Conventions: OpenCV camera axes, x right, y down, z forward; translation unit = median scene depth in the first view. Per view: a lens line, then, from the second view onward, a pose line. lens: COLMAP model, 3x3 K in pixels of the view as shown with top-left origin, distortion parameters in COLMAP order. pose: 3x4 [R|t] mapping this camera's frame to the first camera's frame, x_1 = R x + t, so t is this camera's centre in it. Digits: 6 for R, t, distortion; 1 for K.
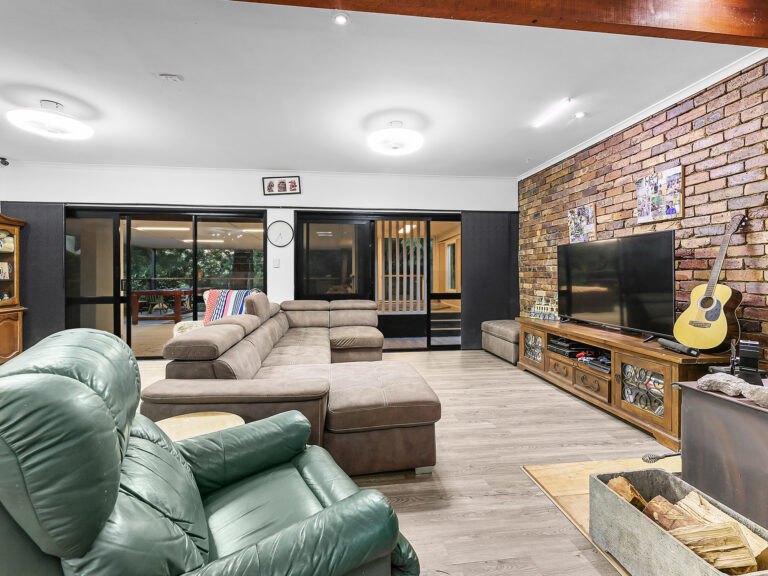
lens RADIAL K [[352.9, 0, 382.9], [0, 352.9, 270.4], [0, 0, 1]] dist [-0.000897, -0.000688]
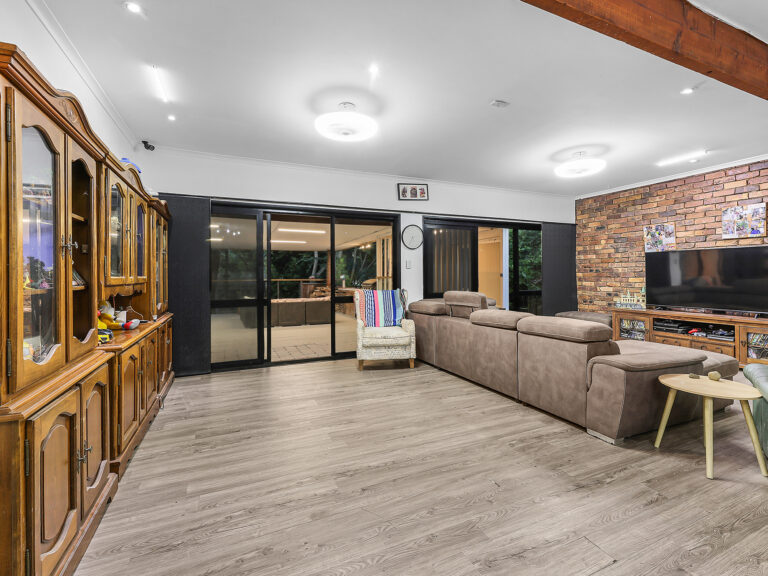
lens RADIAL K [[352.9, 0, 382.9], [0, 352.9, 270.4], [0, 0, 1]] dist [-0.000897, -0.000688]
pose [[0.958382, 0.000687, 0.285488, -0.679838], [0.000748, 0.999988, -0.004920, 0.002260], [-0.285488, 0.004929, 0.958370, 0.004318]]
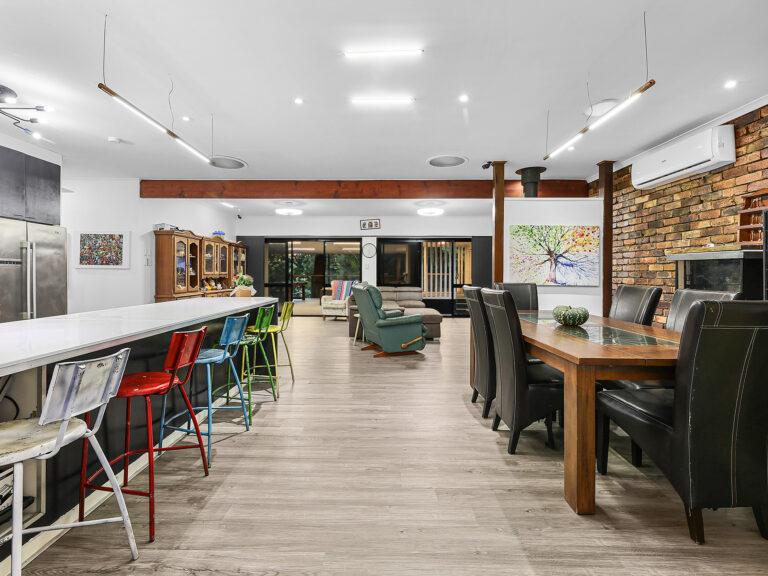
lens RADIAL K [[352.9, 0, 382.9], [0, 352.9, 270.4], [0, 0, 1]] dist [-0.000897, -0.000688]
pose [[0.991126, 0.006378, -0.132775, 0.024956], [-0.005725, 0.999970, 0.005302, -0.009687], [0.132805, -0.004495, 0.991132, -0.818311]]
